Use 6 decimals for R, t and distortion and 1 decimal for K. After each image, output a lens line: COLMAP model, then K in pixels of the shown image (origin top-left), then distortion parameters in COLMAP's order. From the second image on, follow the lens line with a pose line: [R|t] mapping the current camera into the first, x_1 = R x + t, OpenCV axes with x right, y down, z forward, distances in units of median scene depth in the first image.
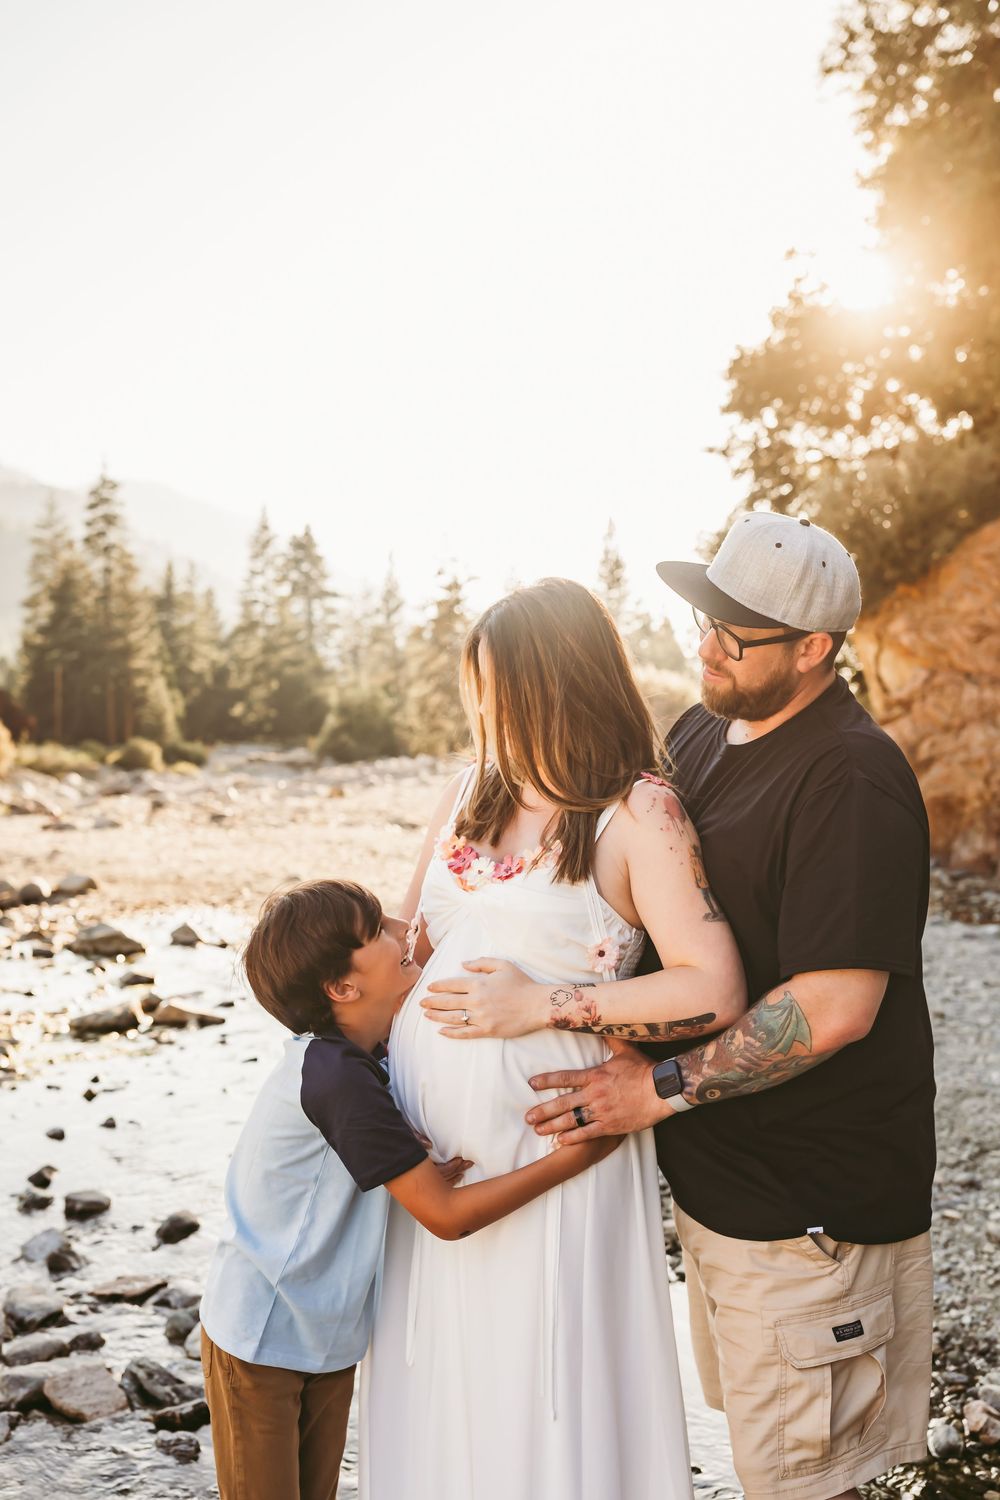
lens RADIAL K [[1547.2, 0, 500.0], [0, 1547.2, 750.0], [0, 0, 1]] dist [0.003500, 0.003889]
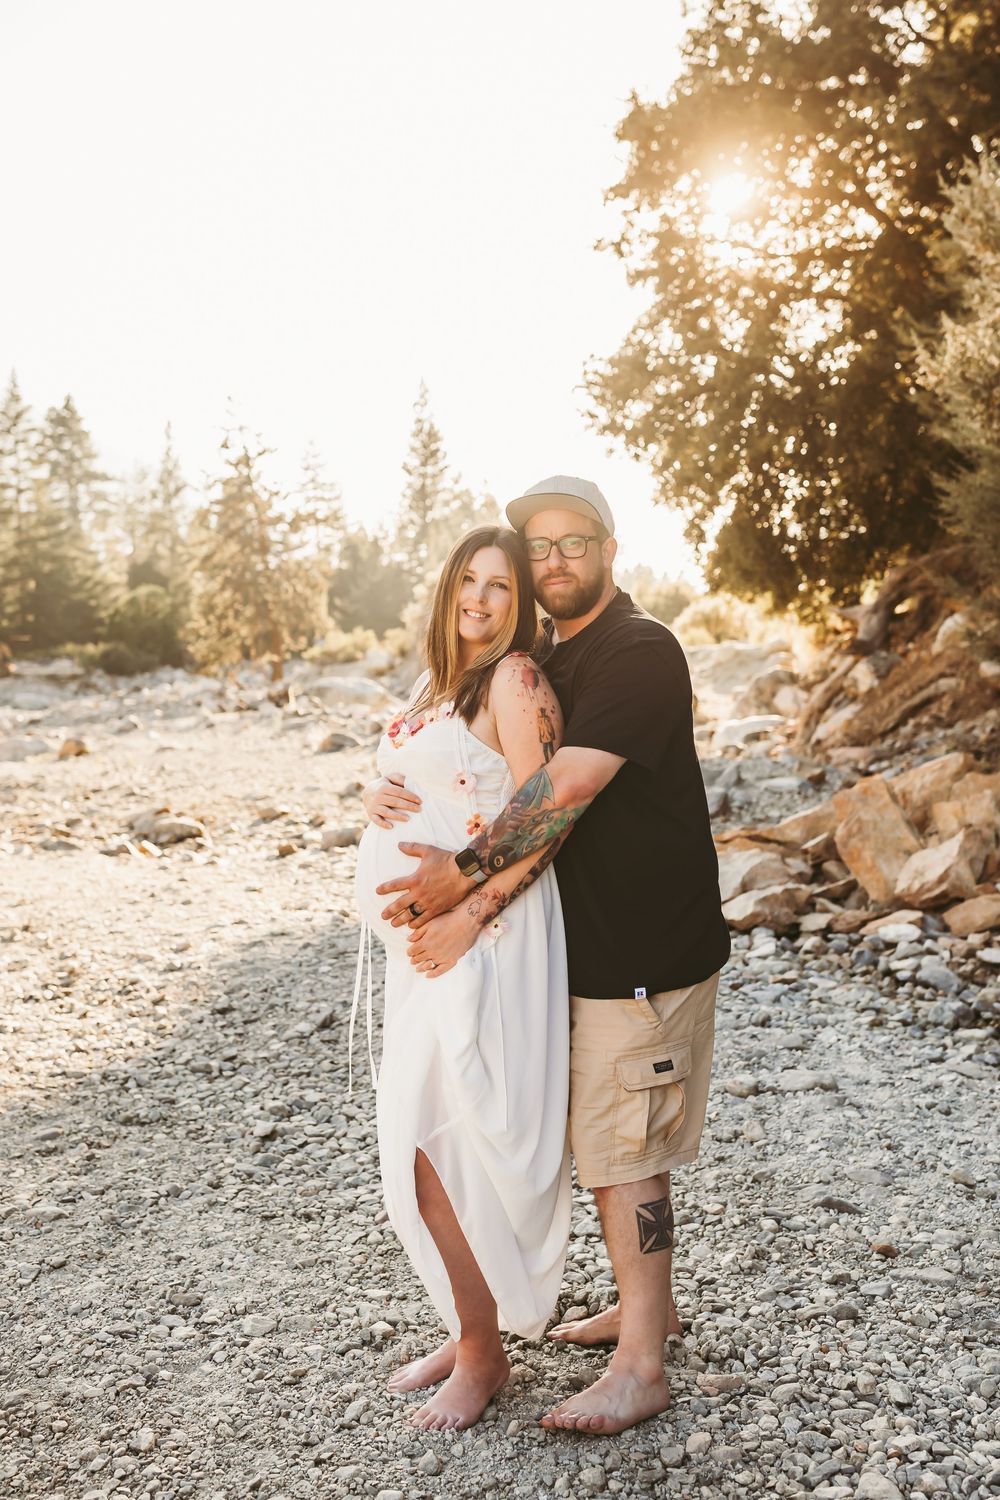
lens RADIAL K [[1579.3, 0, 500.9], [0, 1579.3, 615.5], [0, 0, 1]] dist [0.010089, -0.019429]
pose [[0.991325, -0.029840, 0.128003, -0.007397], [0.031728, 0.999415, -0.012738, -0.015048], [-0.127548, 0.016688, 0.991692, 0.287076]]
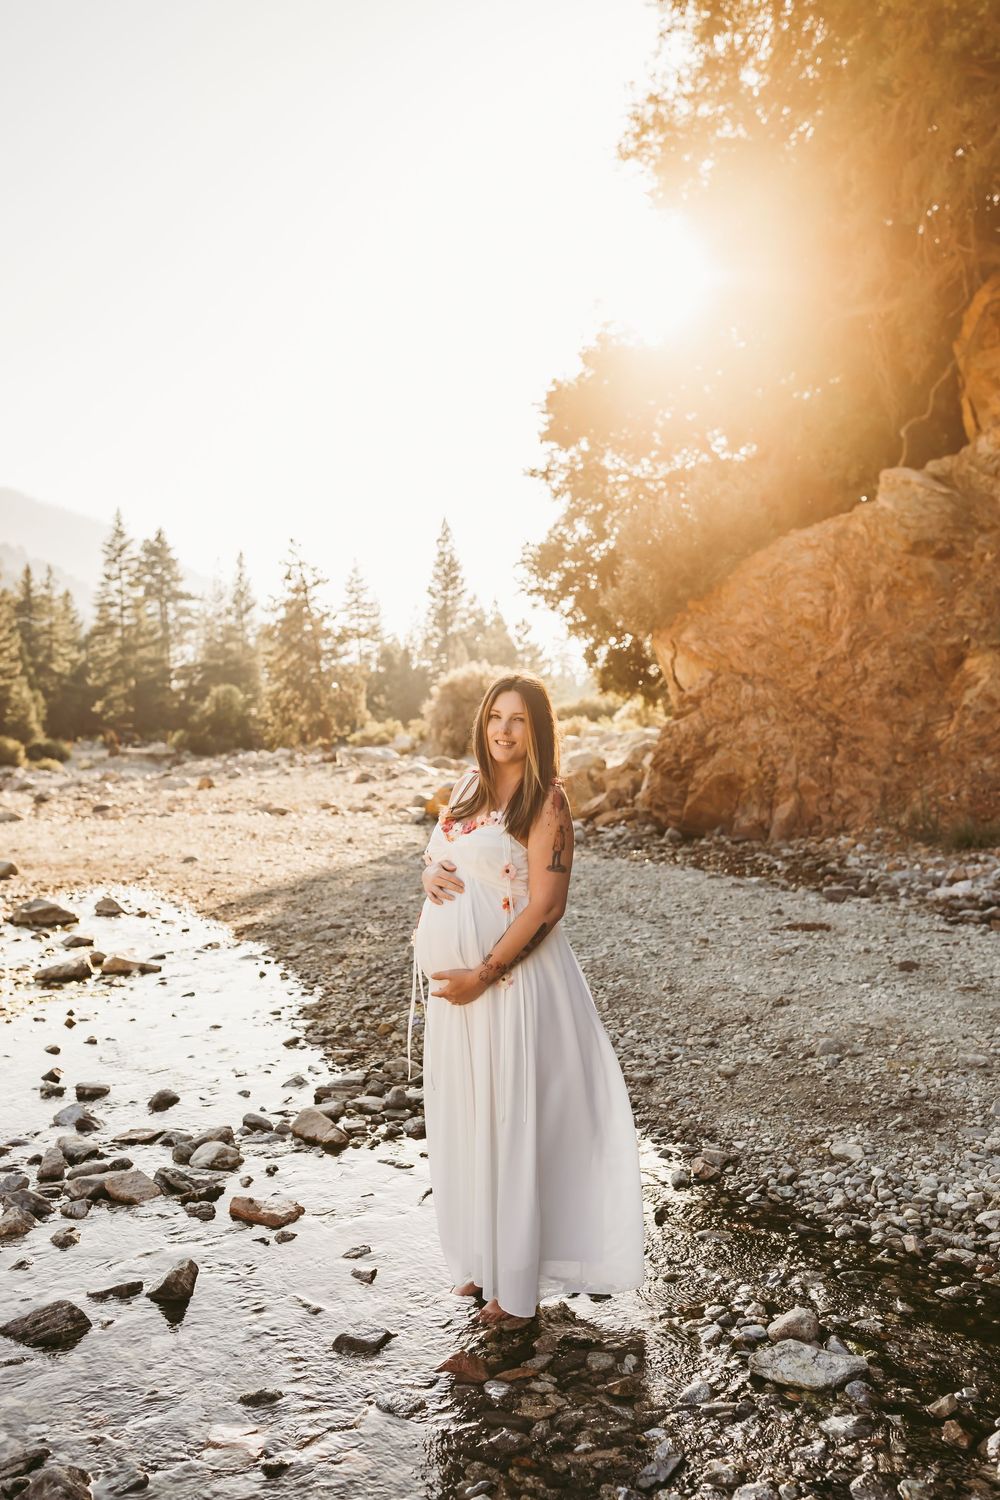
lens RADIAL K [[1461.9, 0, 500.0], [0, 1461.9, 750.0], [0, 0, 1]] dist [0.007861, -0.013351]
pose [[0.994089, -0.023315, 0.106039, -0.006589], [0.022264, 0.999691, 0.011087, -0.003480], [-0.106264, -0.008661, 0.994300, -0.063498]]
